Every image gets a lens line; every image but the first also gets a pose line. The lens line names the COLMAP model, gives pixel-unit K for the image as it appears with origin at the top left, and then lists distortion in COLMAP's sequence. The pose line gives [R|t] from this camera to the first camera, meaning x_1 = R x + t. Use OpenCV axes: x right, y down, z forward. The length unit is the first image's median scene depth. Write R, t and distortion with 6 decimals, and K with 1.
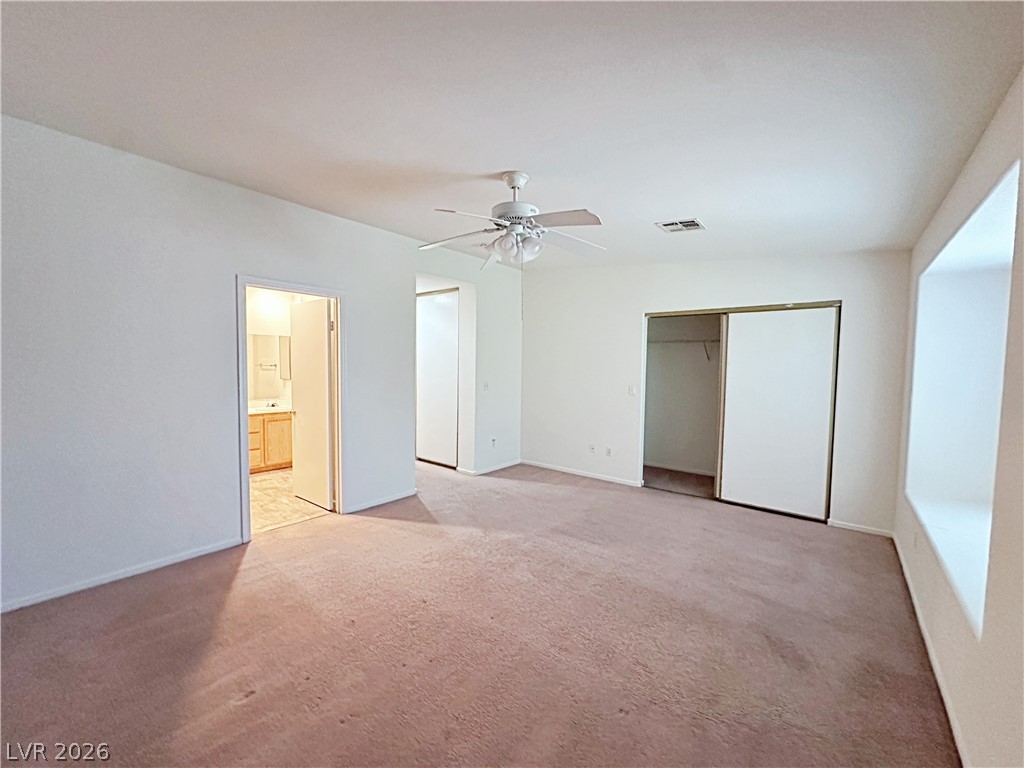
lens RADIAL K [[409.1, 0, 511.5], [0, 409.1, 384.9], [0, 0, 1]] dist [-0.005001, 0.000924]
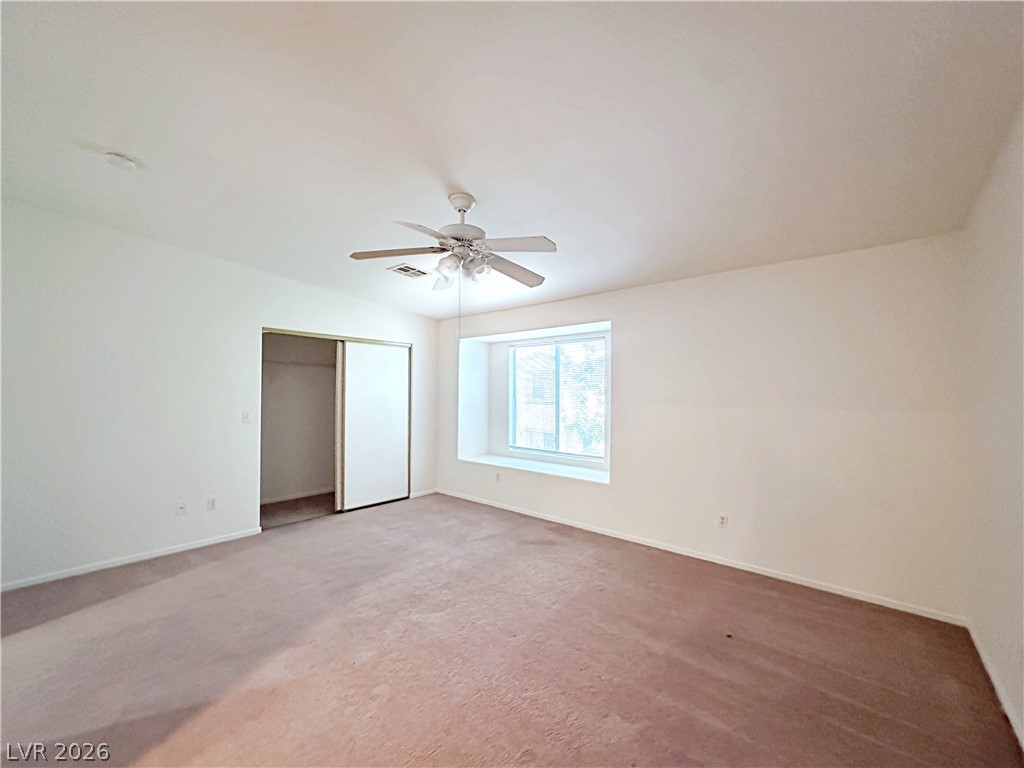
lens RADIAL K [[409.1, 0, 511.5], [0, 409.1, 384.9], [0, 0, 1]] dist [-0.005001, 0.000924]
pose [[0.026395, 0.007569, 0.999623, -0.582939], [0.042977, 0.999038, -0.008700, -0.025975], [-0.998727, 0.043191, 0.026044, 0.518360]]
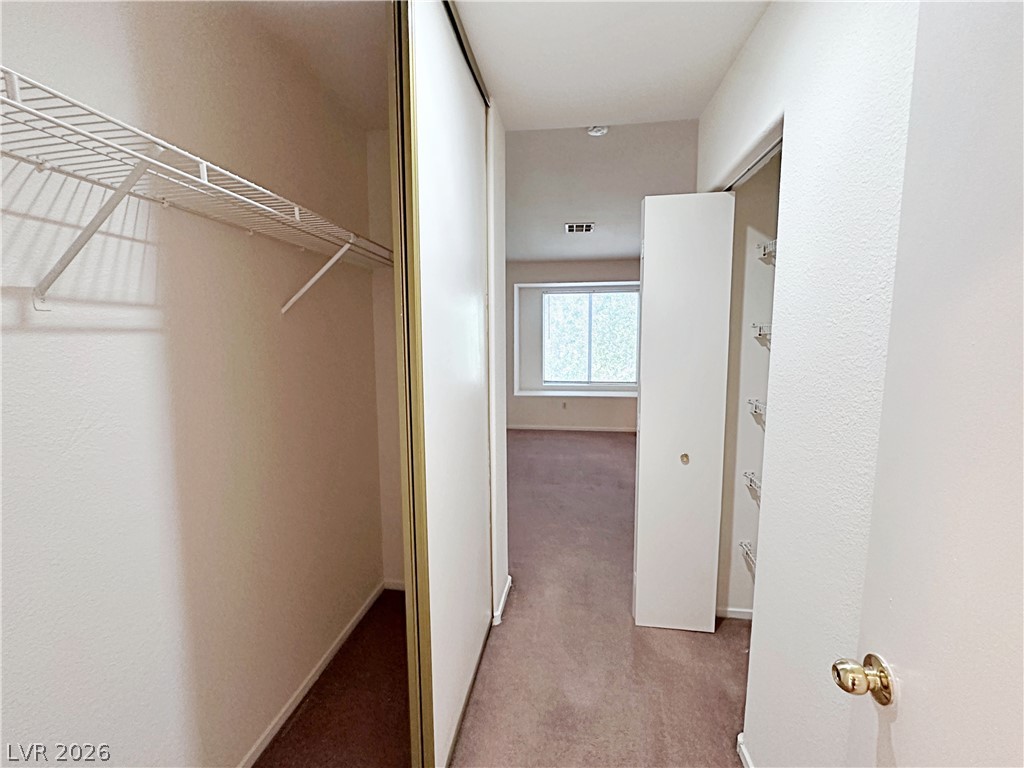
lens RADIAL K [[428.0, 0, 511.3], [0, 428.0, 384.5], [0, 0, 1]] dist [-0.007020, 0.001195]
pose [[-0.508342, -0.107587, 0.854408, -0.564138], [0.044178, 0.987601, 0.150643, -0.073706], [-0.860021, 0.114324, -0.497286, 1.487035]]
